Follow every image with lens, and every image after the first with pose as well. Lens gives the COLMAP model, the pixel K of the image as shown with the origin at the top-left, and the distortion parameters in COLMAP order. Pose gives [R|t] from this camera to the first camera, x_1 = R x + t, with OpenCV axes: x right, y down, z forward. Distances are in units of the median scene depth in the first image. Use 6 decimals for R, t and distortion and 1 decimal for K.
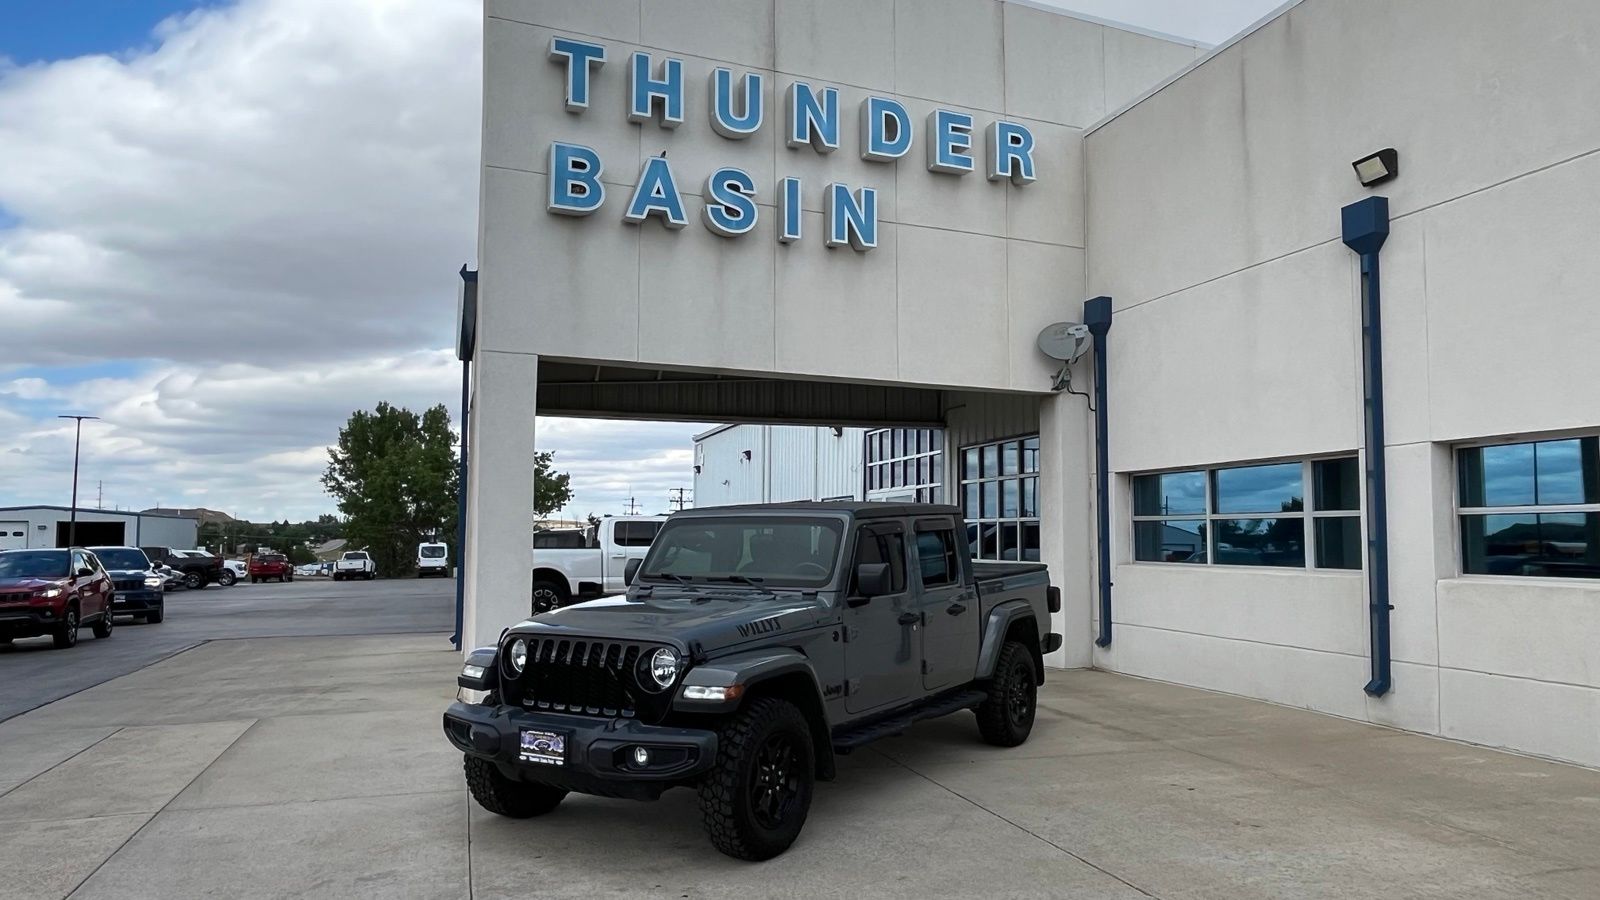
lens RADIAL K [[1163.3, 0, 806.0], [0, 1163.3, 454.8], [0, 0, 1]] dist [0.001524, -0.002266]
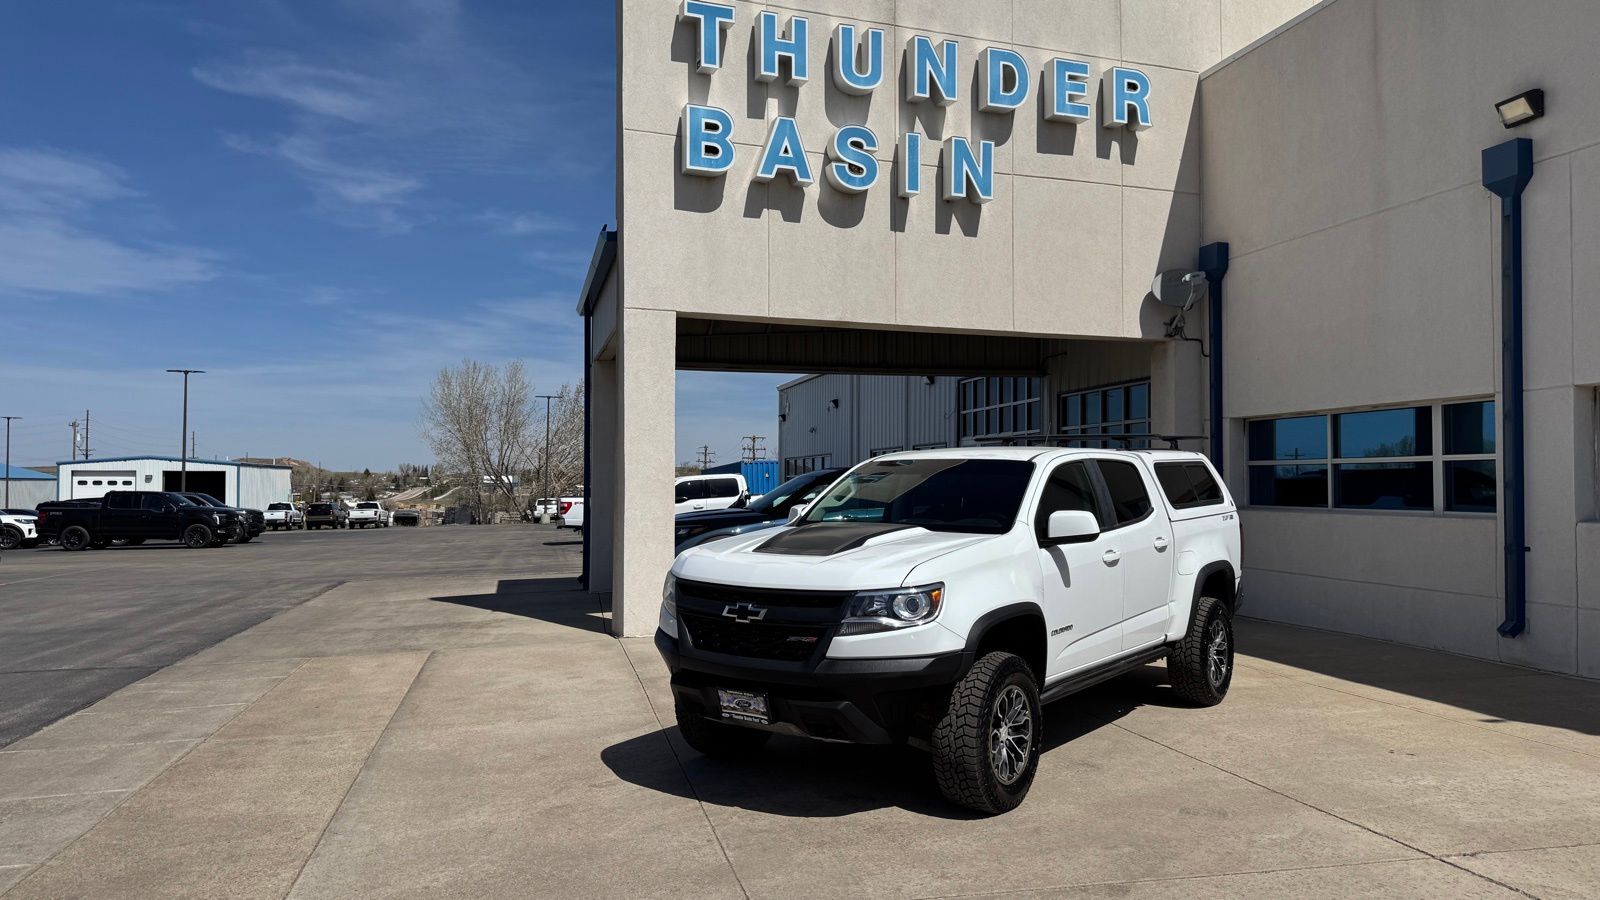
lens RADIAL K [[1141.6, 0, 790.3], [0, 1141.6, 466.3], [0, 0, 1]] dist [0.118389, -0.169382]
pose [[0.997727, -0.004525, -0.067238, -0.053988], [0.008247, 0.998442, 0.055183, -0.001618], [0.066883, -0.055612, 0.996210, -0.037679]]
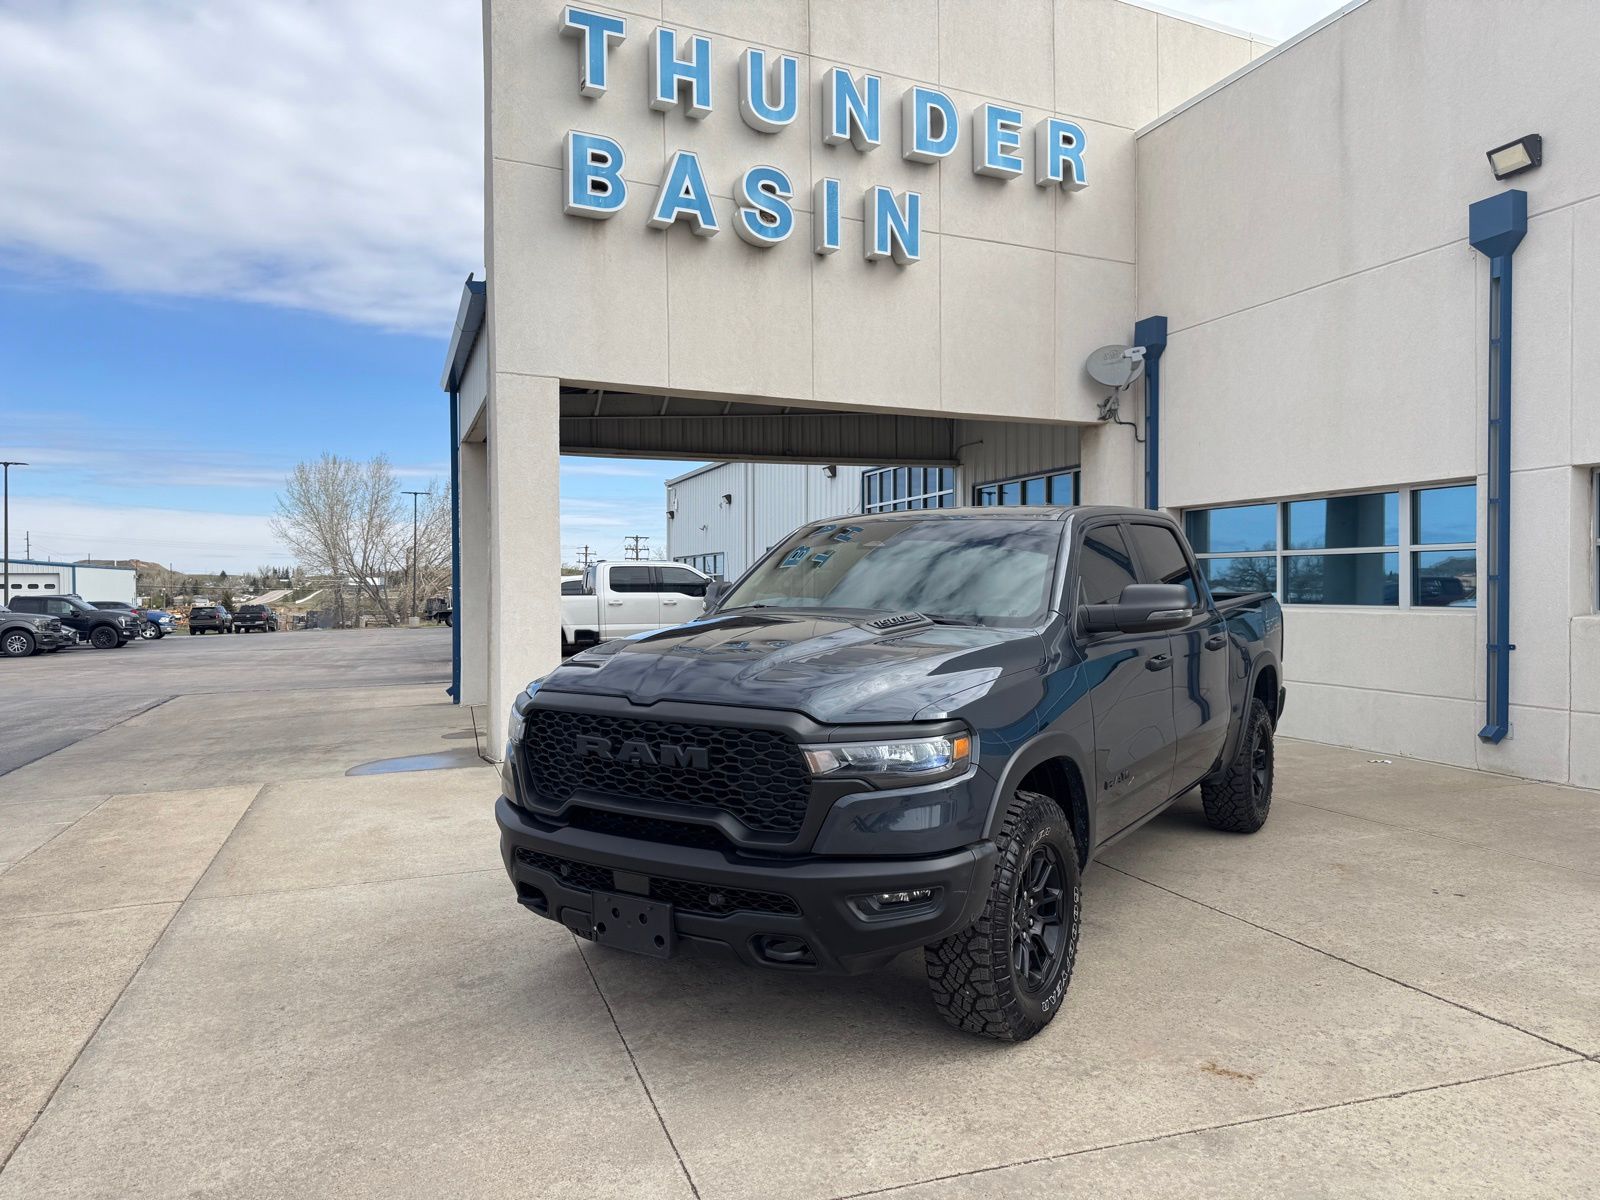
lens RADIAL K [[1150.5, 0, 794.3], [0, 1150.5, 605.0], [0, 0, 1]] dist [0.032027, -0.031930]
pose [[0.999170, -0.009502, 0.039611, -0.081072], [0.005945, 0.996016, 0.088980, 0.010031], [-0.040299, -0.088671, 0.995245, 0.088795]]
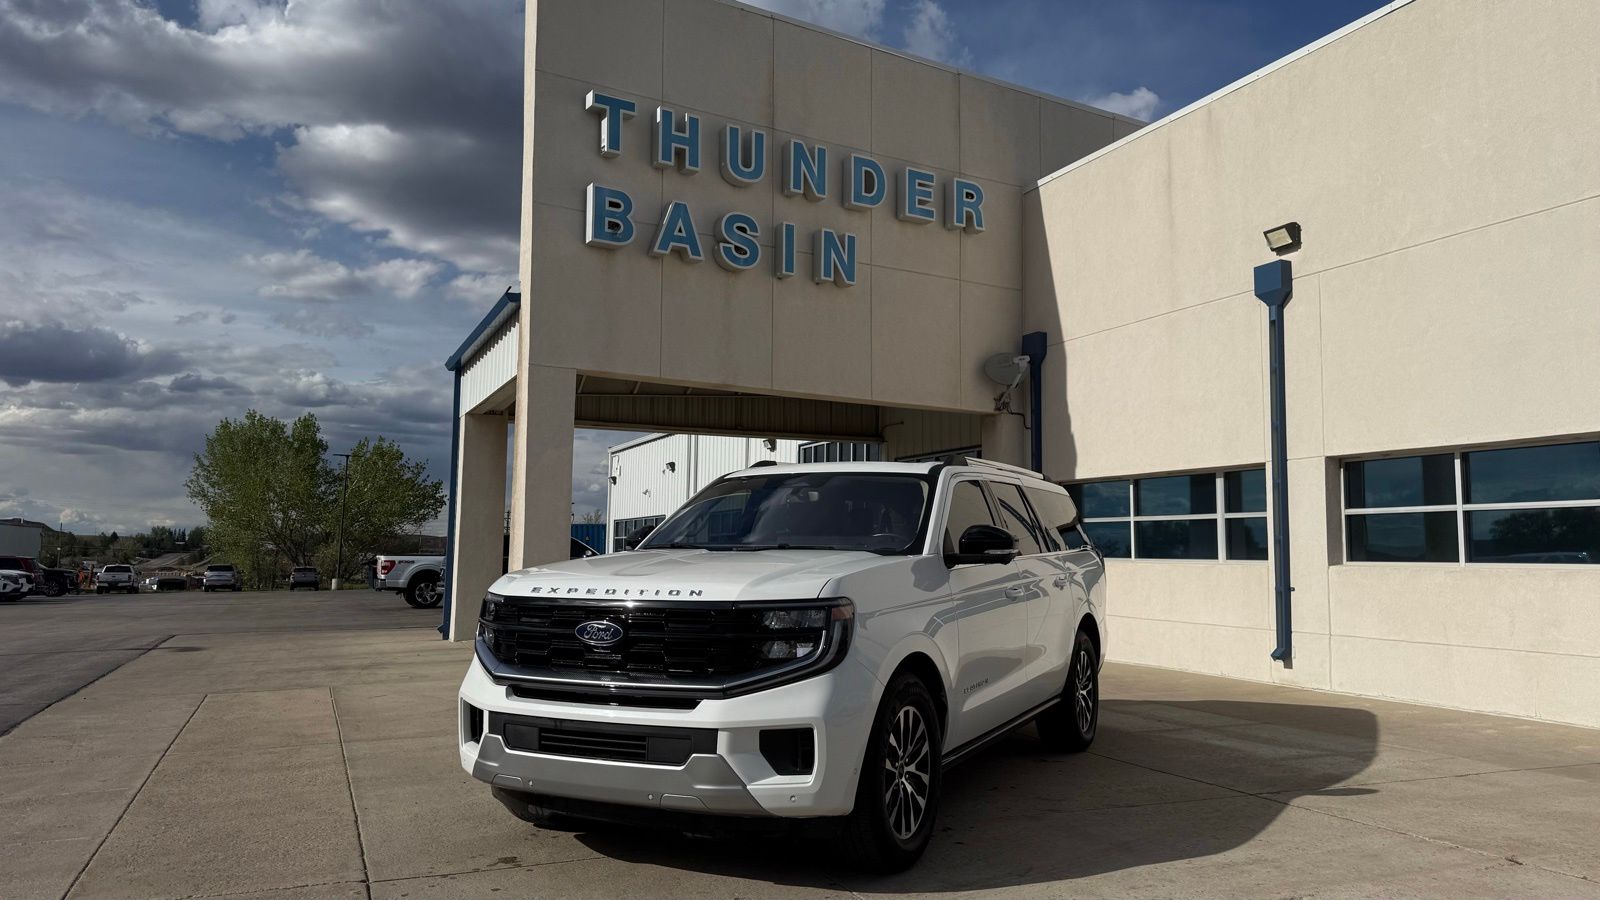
lens RADIAL K [[1143.7, 0, 804.0], [0, 1143.7, 451.8], [0, 0, 1]] dist [0.121310, -0.190991]
pose [[0.992688, 0.018018, 0.119357, -0.133579], [-0.015772, 0.999681, -0.019732, 0.013421], [-0.119674, 0.017705, 0.992655, -0.140039]]
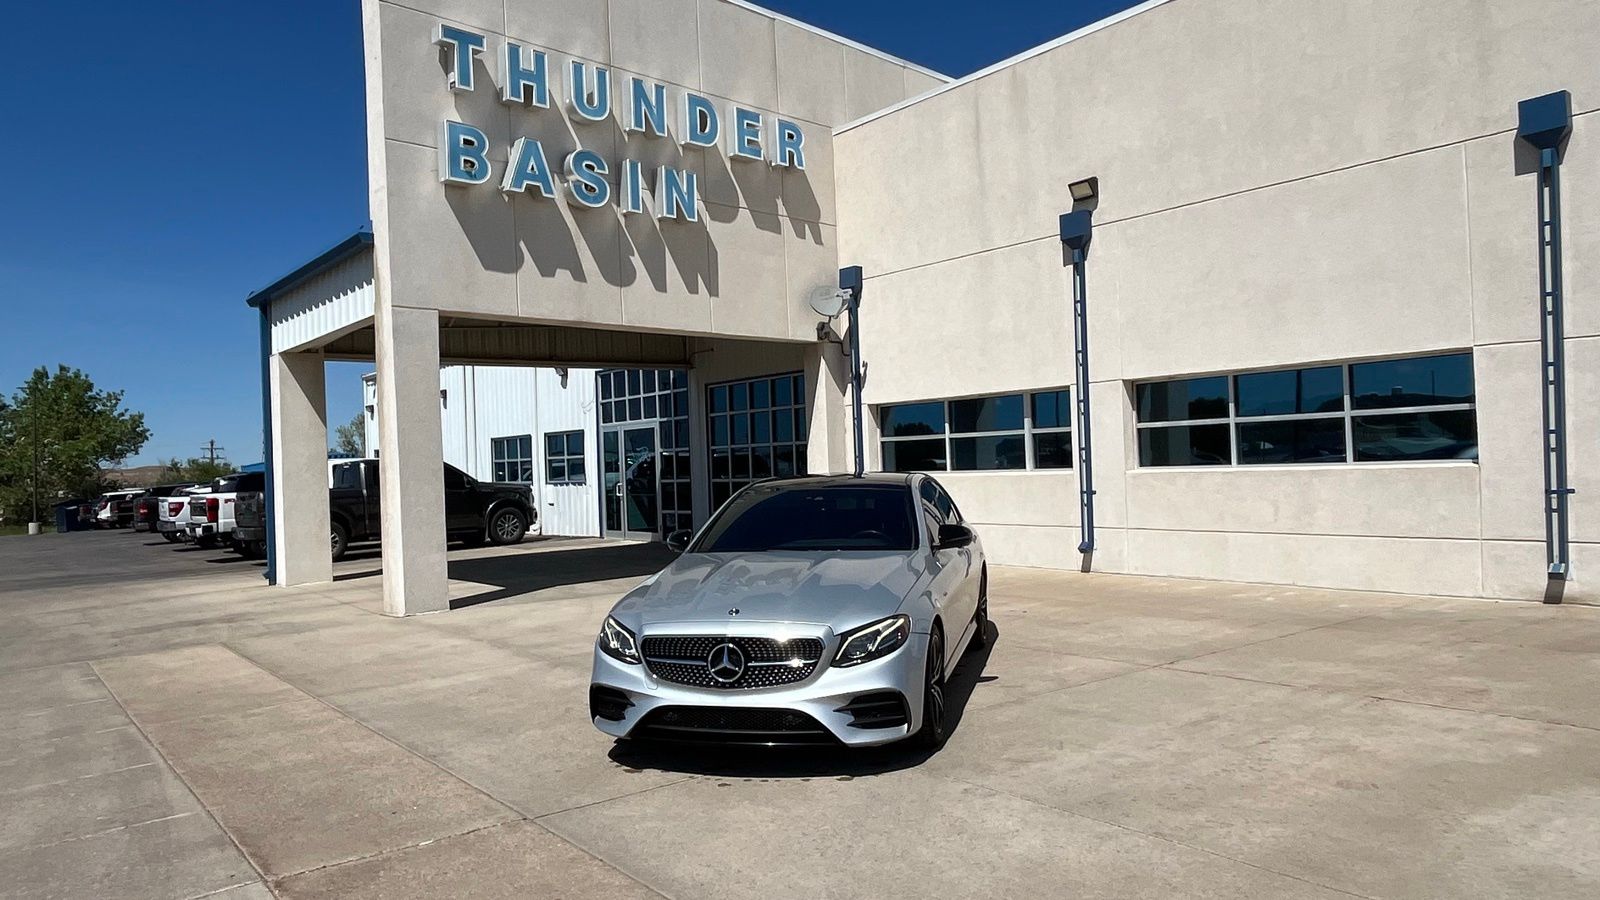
lens RADIAL K [[1121.1, 0, 803.3], [0, 1121.1, 466.2], [0, 0, 1]] dist [0.003613, 0.000099]
pose [[0.931411, -0.038623, 0.361915, -0.284122], [0.013573, 0.997348, 0.071506, -0.006952], [-0.363717, -0.061689, 0.929465, -0.150369]]
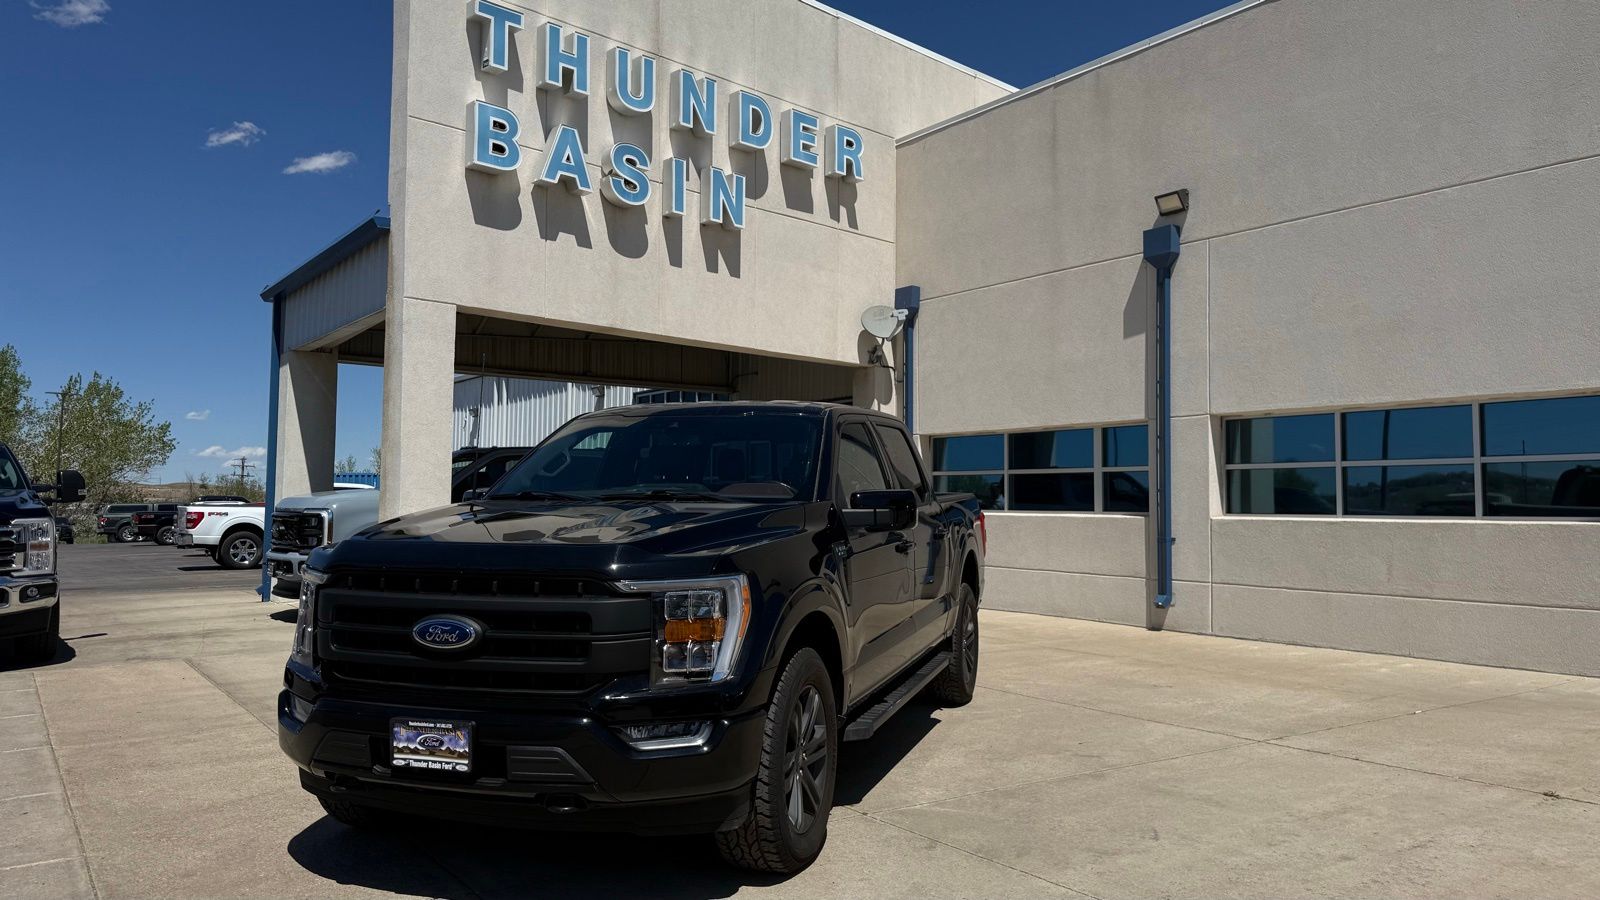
lens RADIAL K [[1143.7, 0, 804.0], [0, 1143.7, 451.8], [0, 0, 1]] dist [0.121310, -0.190991]
pose [[0.945538, 0.022203, 0.324755, -0.254306], [-0.029934, 0.999375, 0.018828, 0.015561], [-0.324134, -0.027524, 0.945611, -0.079161]]
